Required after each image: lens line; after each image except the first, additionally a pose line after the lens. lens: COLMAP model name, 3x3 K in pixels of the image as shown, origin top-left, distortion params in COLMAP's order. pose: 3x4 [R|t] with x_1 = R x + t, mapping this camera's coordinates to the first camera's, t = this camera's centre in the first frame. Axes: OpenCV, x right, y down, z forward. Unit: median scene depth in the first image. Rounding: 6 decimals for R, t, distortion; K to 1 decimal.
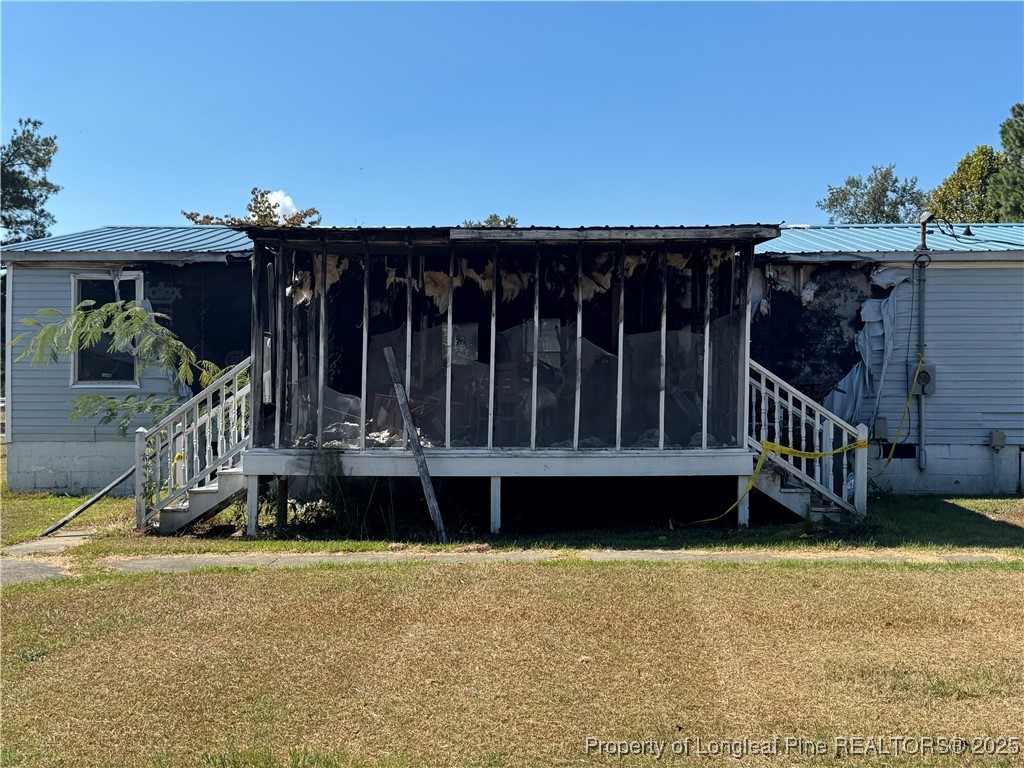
lens RADIAL K [[1268.0, 0, 513.8], [0, 1268.0, 380.1], [0, 0, 1]] dist [0.124682, 0.000000]
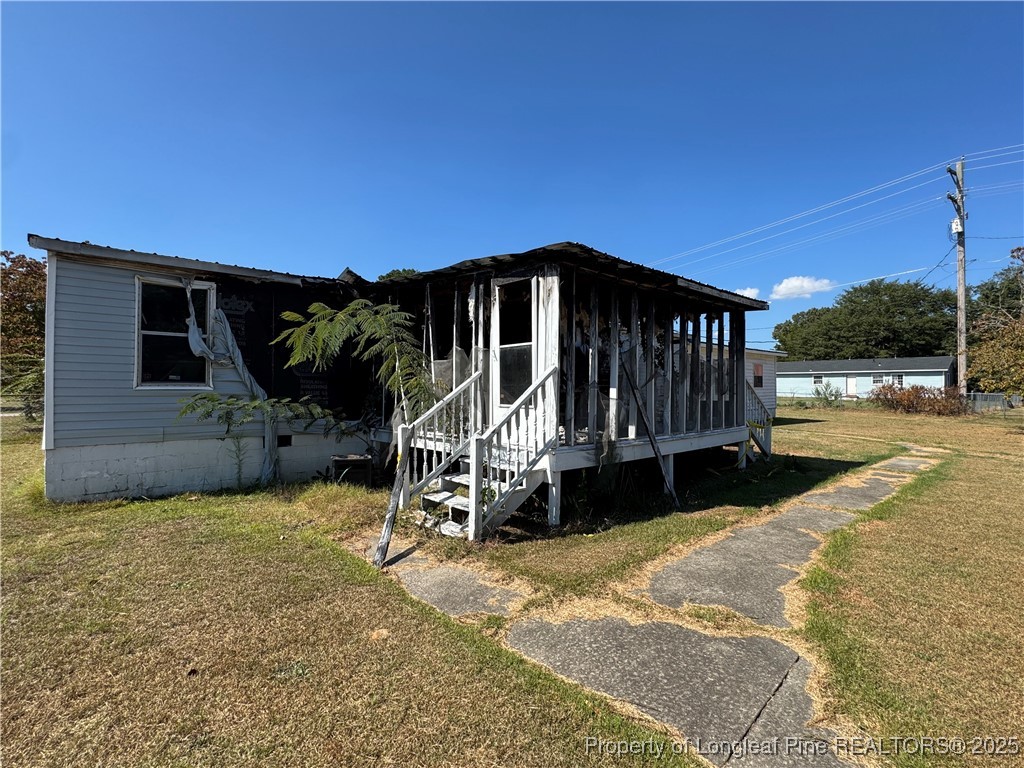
lens RADIAL K [[491.3, 0, 518.3], [0, 491.3, 383.0], [0, 0, 1]] dist [0.005939, 0.001276]
pose [[0.734236, 0.008868, 0.678836, -0.480976], [-0.009693, 0.999950, -0.002579, -0.001227], [-0.678825, -0.004687, 0.734285, 0.645868]]
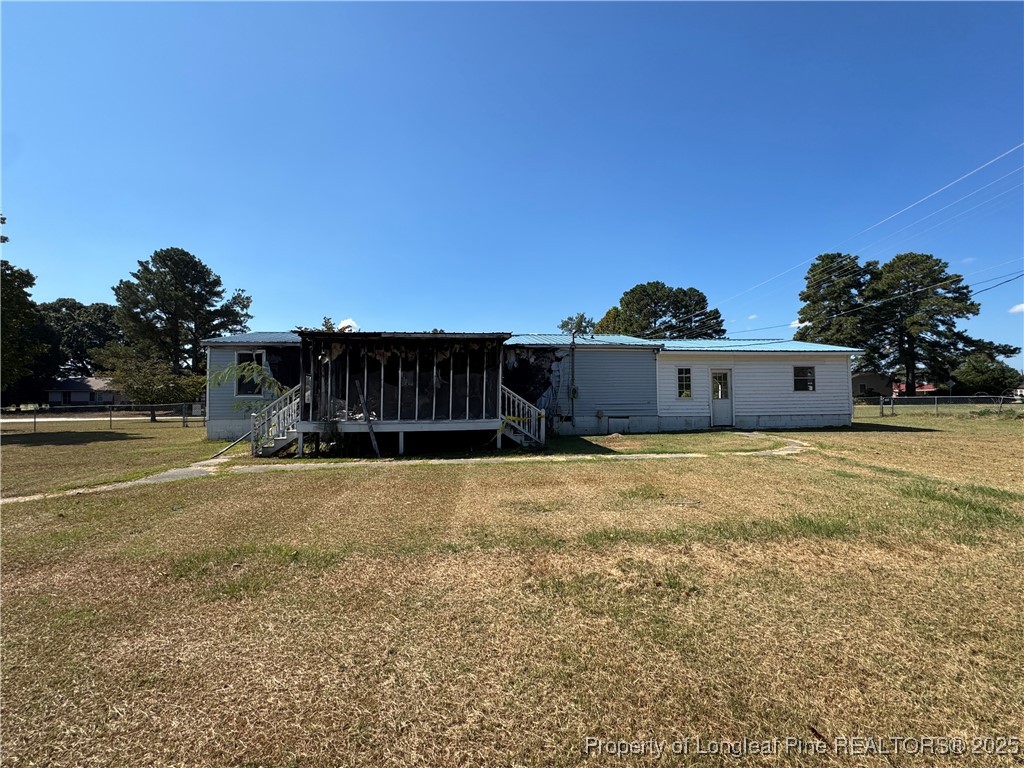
lens RADIAL K [[491.3, 0, 511.9], [0, 491.3, 387.6], [0, 0, 1]] dist [0.005939, 0.001276]
pose [[0.991260, -0.004674, 0.131842, 0.068576], [0.006111, 0.999926, -0.010498, 0.000534], [-0.131784, 0.011212, 0.991215, 0.002716]]
